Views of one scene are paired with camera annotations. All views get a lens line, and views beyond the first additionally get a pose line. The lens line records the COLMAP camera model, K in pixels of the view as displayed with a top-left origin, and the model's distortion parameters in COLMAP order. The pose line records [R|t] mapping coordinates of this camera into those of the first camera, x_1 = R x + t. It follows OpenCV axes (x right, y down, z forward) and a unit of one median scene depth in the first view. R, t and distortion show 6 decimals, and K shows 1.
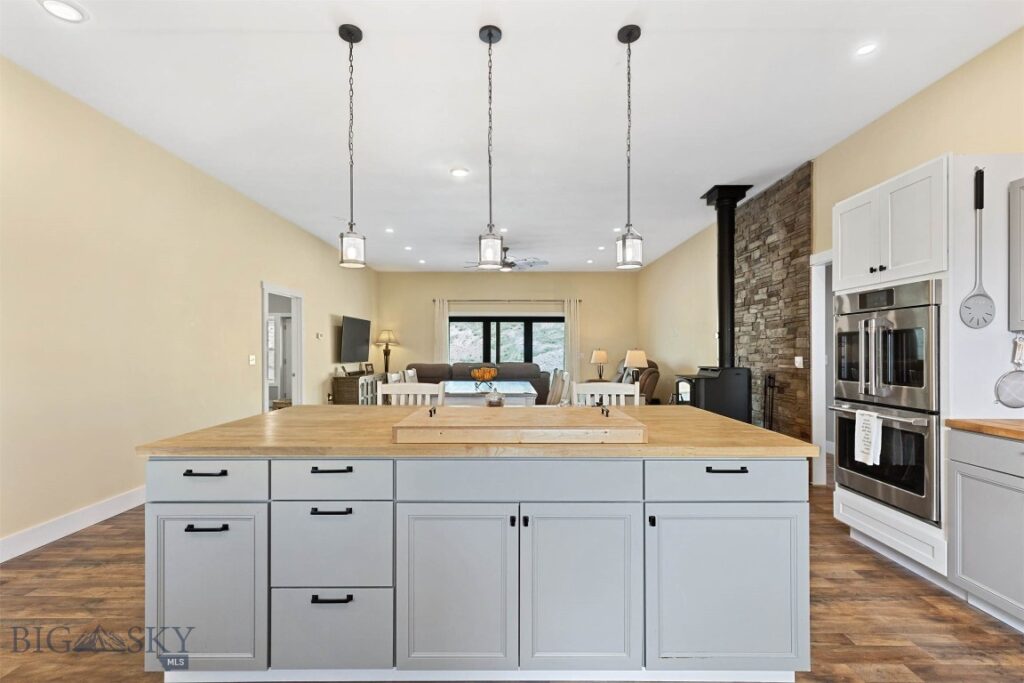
lens RADIAL K [[463.3, 0, 515.6], [0, 463.3, 348.2], [0, 0, 1]] dist [0.009741, -0.000979]
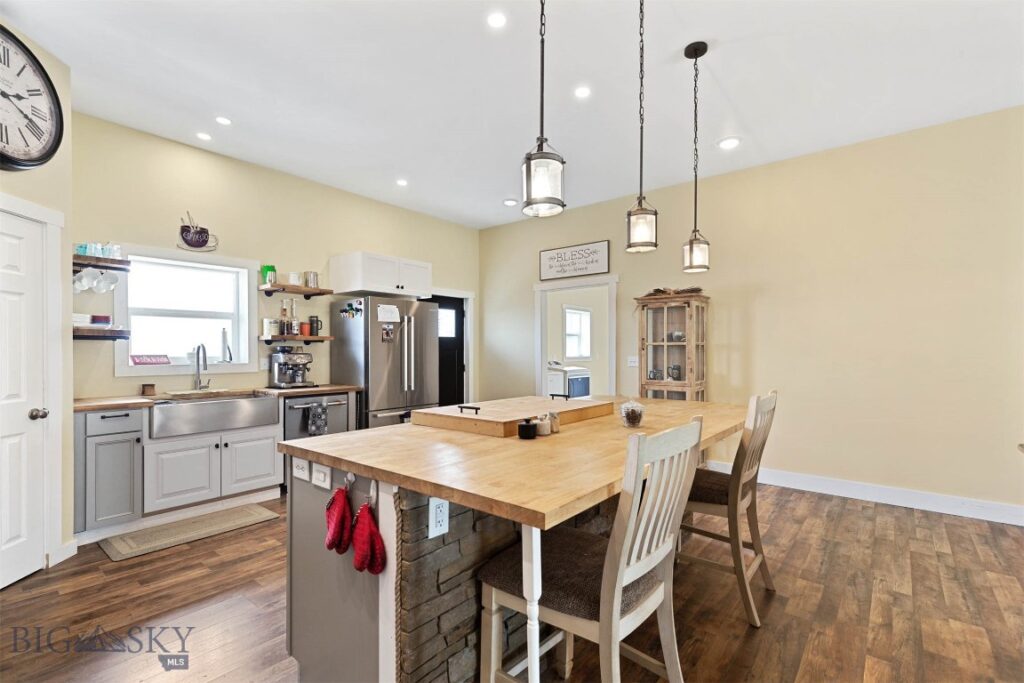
lens RADIAL K [[463.3, 0, 509.1], [0, 463.3, 350.1], [0, 0, 1]] dist [0.009741, -0.000979]
pose [[-0.642033, -0.000840, -0.766676, 0.402334], [0.003072, 0.999989, -0.003669, 0.001569], [0.766671, -0.004711, -0.642023, 0.746799]]
